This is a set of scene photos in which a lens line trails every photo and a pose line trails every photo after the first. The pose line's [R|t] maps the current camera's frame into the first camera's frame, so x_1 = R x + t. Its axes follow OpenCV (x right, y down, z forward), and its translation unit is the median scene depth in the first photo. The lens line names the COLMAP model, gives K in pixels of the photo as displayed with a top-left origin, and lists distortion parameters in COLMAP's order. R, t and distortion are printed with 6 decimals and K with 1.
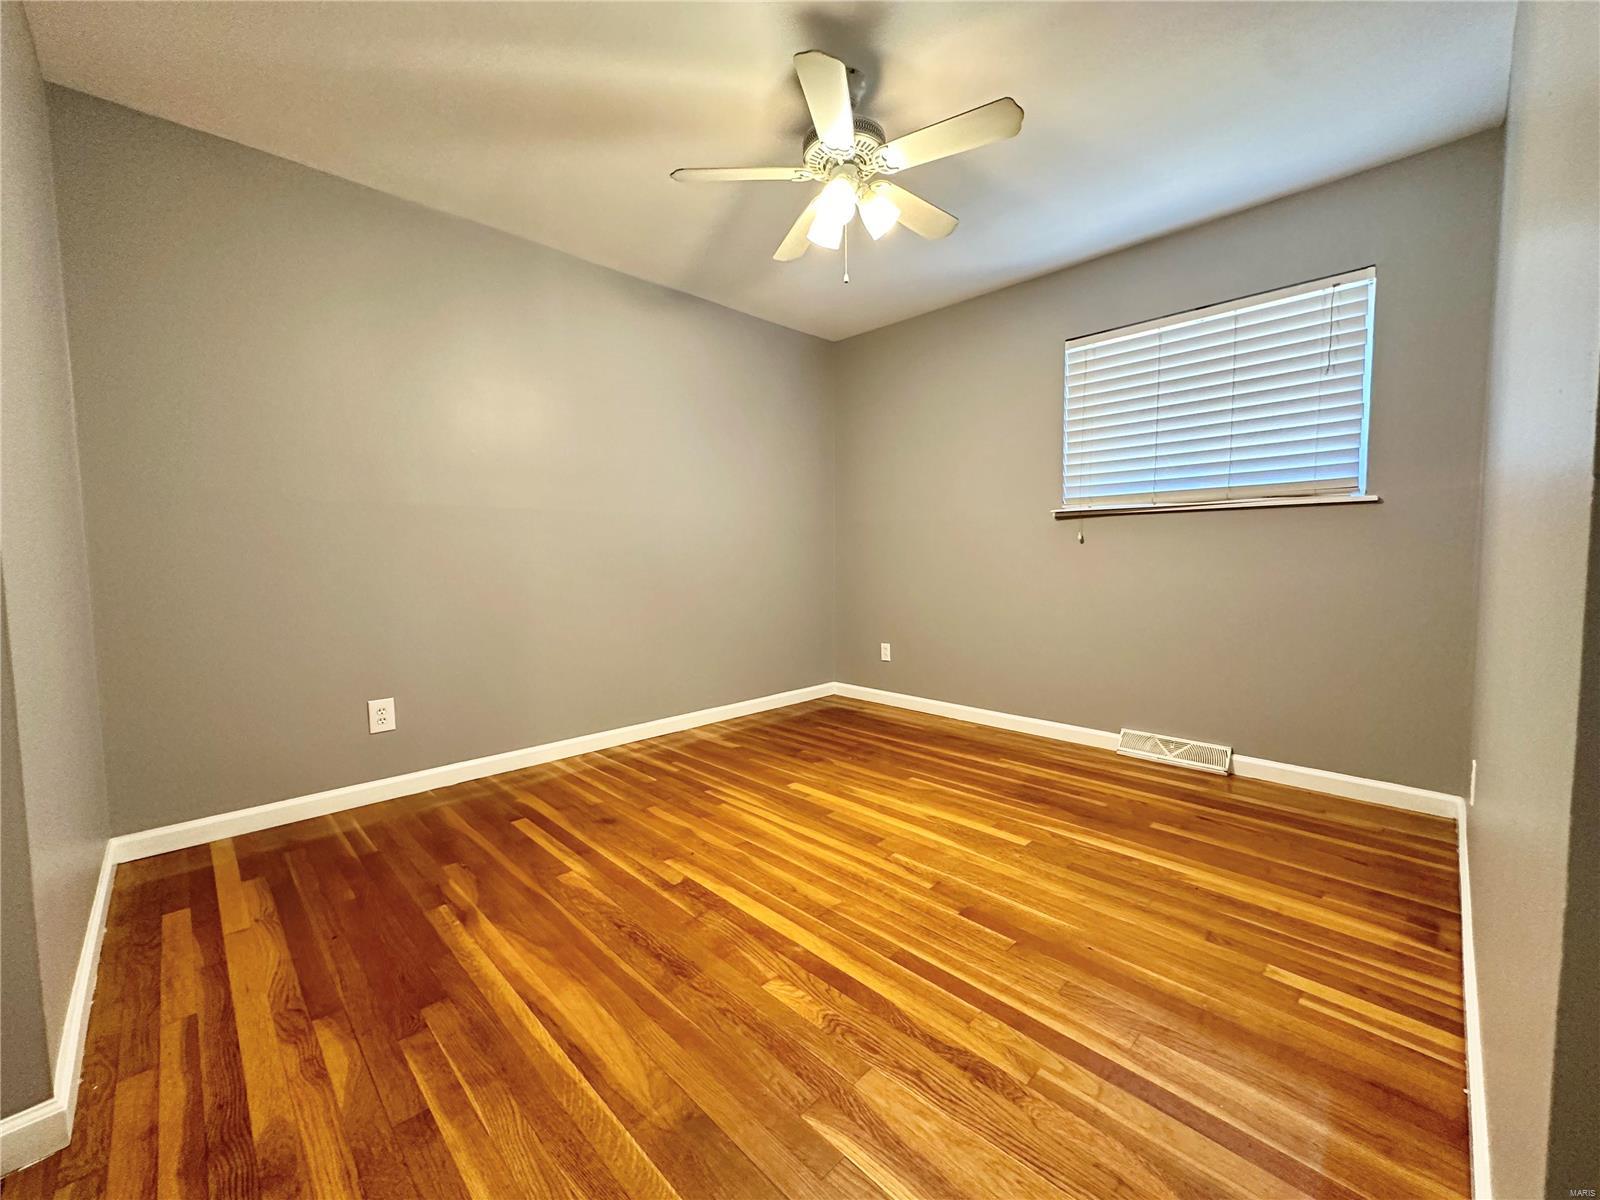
lens RADIAL K [[637.5, 0, 799.0], [0, 637.5, 600.5], [0, 0, 1]] dist [-0.001962, 0.000459]
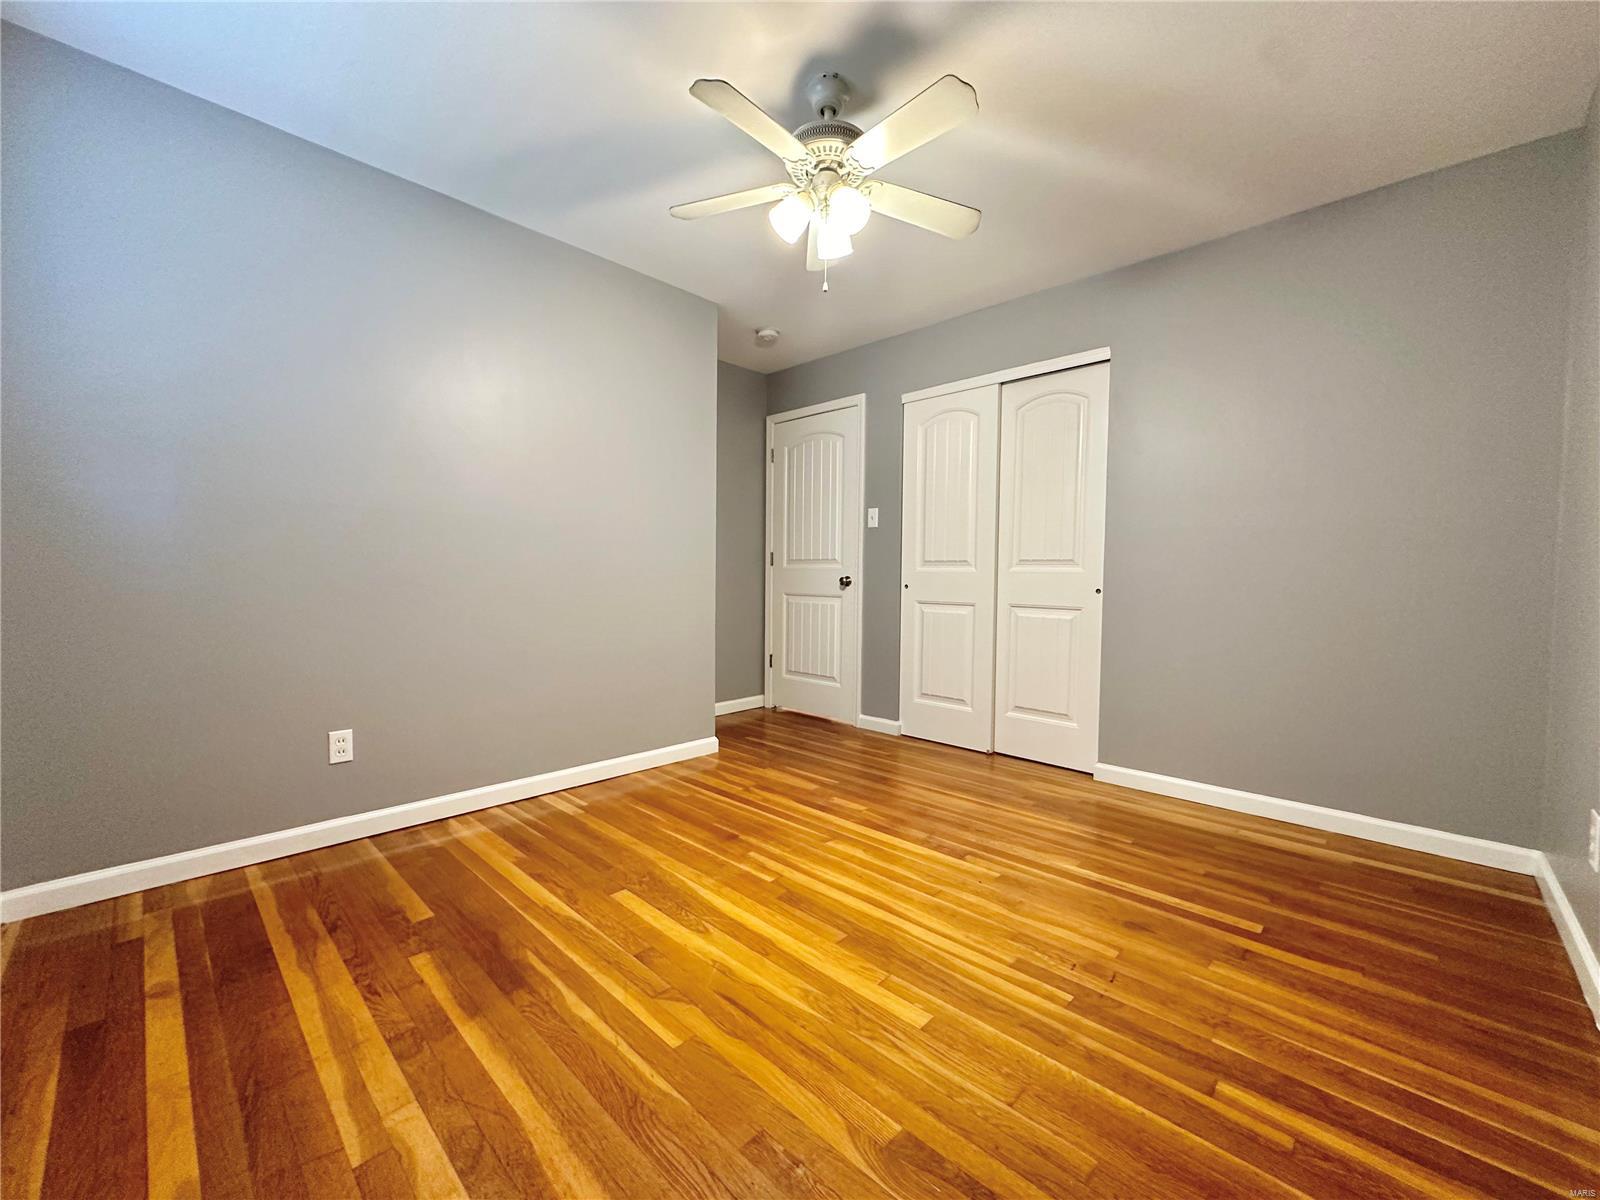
lens RADIAL K [[637.5, 0, 799.0], [0, 637.5, 600.5], [0, 0, 1]] dist [-0.001962, 0.000459]
pose [[-0.999632, -0.000216, -0.027120, 0.130391], [-0.003189, 0.993971, 0.109599, -0.128257], [0.026932, 0.109645, -0.993606, 1.876072]]
